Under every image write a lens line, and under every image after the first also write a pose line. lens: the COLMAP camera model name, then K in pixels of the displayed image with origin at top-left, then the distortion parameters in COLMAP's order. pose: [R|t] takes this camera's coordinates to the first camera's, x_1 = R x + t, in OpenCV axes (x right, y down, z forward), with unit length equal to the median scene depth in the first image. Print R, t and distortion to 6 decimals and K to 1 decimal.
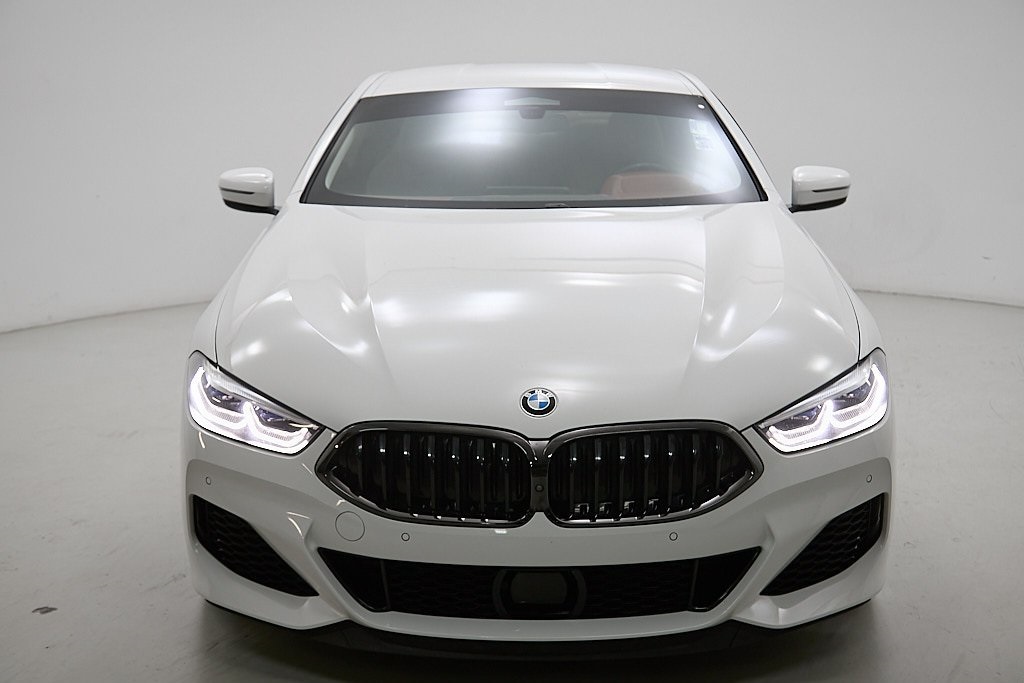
lens RADIAL K [[1469.2, 0, 509.6], [0, 1469.2, 341.8], [0, 0, 1]] dist [0.029809, 0.000000]
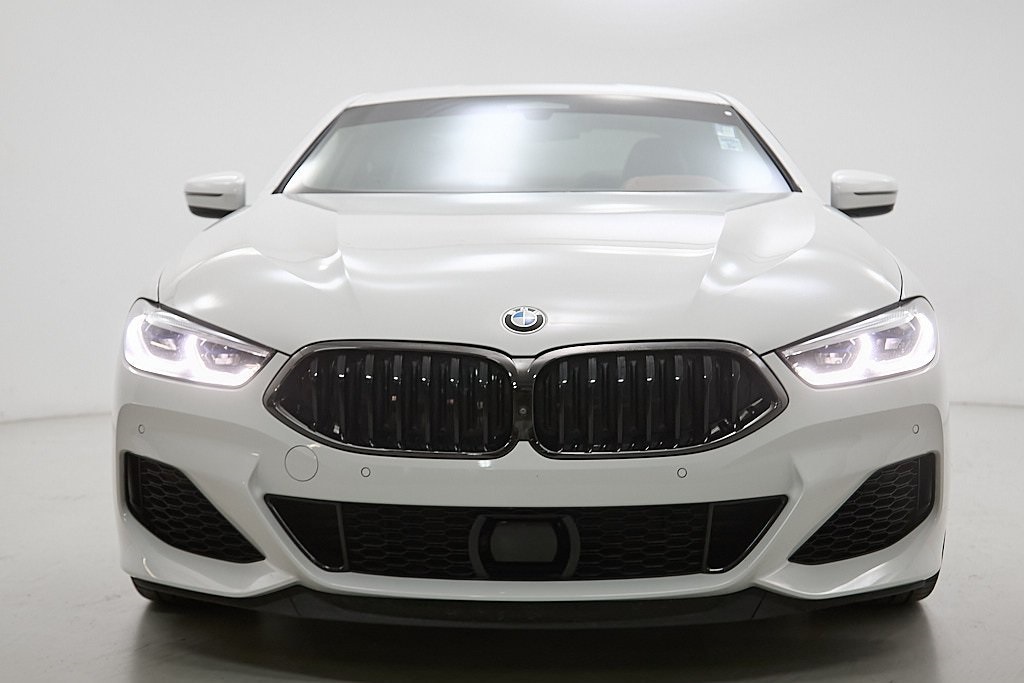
lens RADIAL K [[1645.6, 0, 514.6], [0, 1645.6, 341.1], [0, 0, 1]] dist [0.042954, 0.000000]
pose [[0.999800, 0.004471, -0.019511, 0.031676], [-0.007294, 0.989089, -0.147139, 0.187372], [0.018640, 0.147252, 0.988923, 0.047286]]
